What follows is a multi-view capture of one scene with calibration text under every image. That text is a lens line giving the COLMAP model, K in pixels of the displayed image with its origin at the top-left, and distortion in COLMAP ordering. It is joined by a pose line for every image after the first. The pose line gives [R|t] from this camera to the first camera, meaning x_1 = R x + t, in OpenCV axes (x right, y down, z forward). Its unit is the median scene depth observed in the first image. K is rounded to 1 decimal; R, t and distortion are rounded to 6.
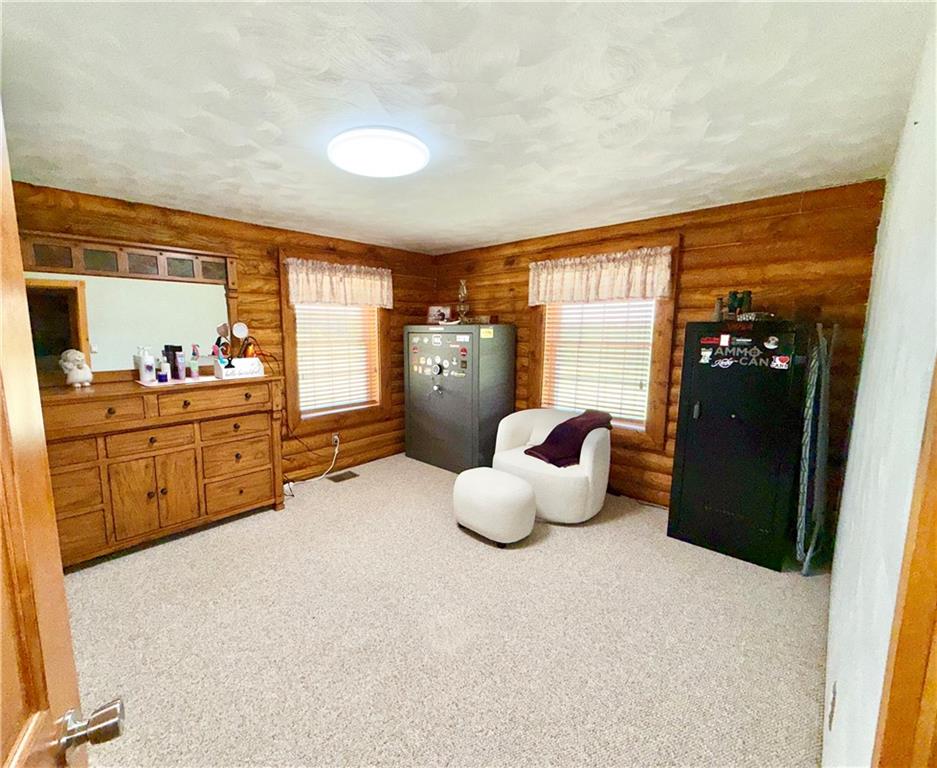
lens RADIAL K [[409.9, 0, 420.0], [0, 409.9, 385.2], [0, 0, 1]] dist [-0.000223, 0.000212]
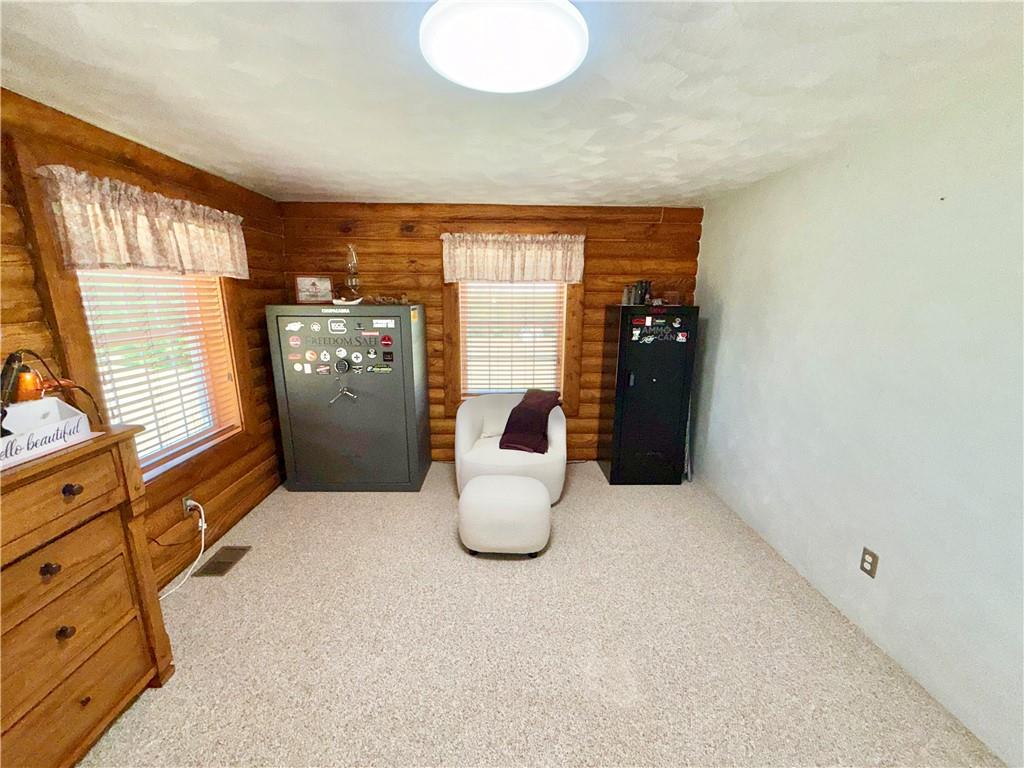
lens RADIAL K [[411.4, 0, 507.8], [0, 411.4, 385.2], [0, 0, 1]] dist [-0.000068, -0.000053]
pose [[0.679002, -0.153617, 0.717885, -0.323577], [0.093317, 0.987991, 0.123153, -0.075131], [-0.728182, -0.016631, 0.685182, 0.302829]]
